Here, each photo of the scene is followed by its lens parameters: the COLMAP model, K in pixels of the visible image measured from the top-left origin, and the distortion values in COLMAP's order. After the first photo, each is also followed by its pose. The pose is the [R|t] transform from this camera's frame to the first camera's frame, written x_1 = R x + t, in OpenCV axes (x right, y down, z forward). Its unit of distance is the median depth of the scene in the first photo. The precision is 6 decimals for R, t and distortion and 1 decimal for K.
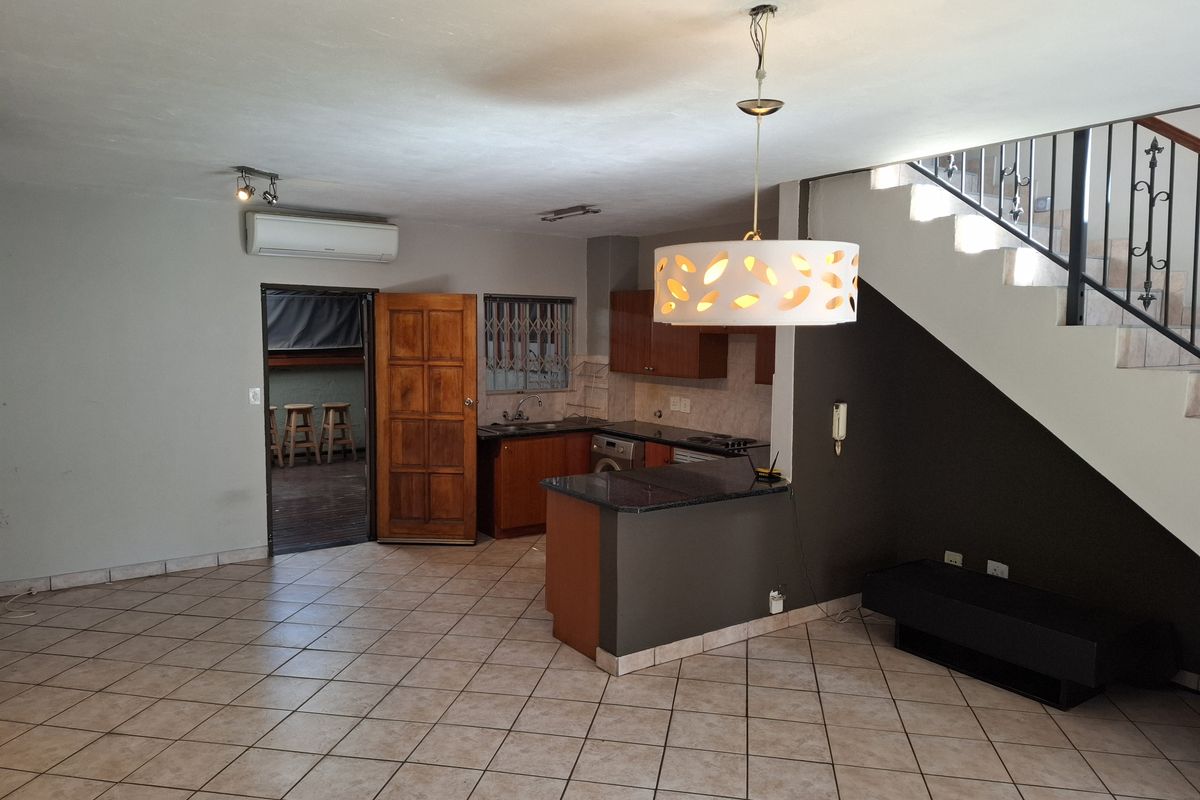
lens RADIAL K [[832.1, 0, 599.1], [0, 832.1, 391.6], [0, 0, 1]] dist [0.052063, -0.000186]
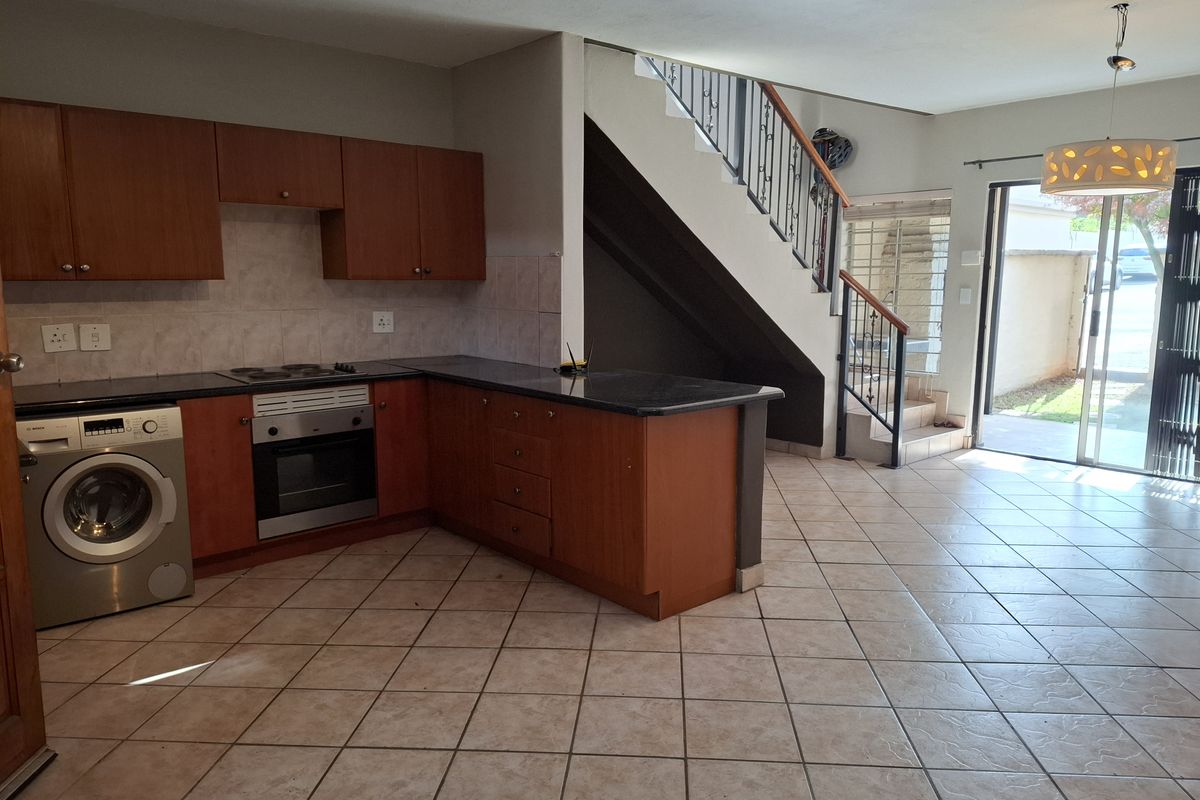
lens RADIAL K [[832.1, 0, 604.1], [0, 832.1, 407.2], [0, 0, 1]] dist [0.052063, -0.000186]
pose [[-0.115494, -0.172445, 0.978225, -0.522143], [0.071934, 0.980777, 0.181388, -0.015926], [-0.990700, 0.091316, -0.100869, 0.798062]]
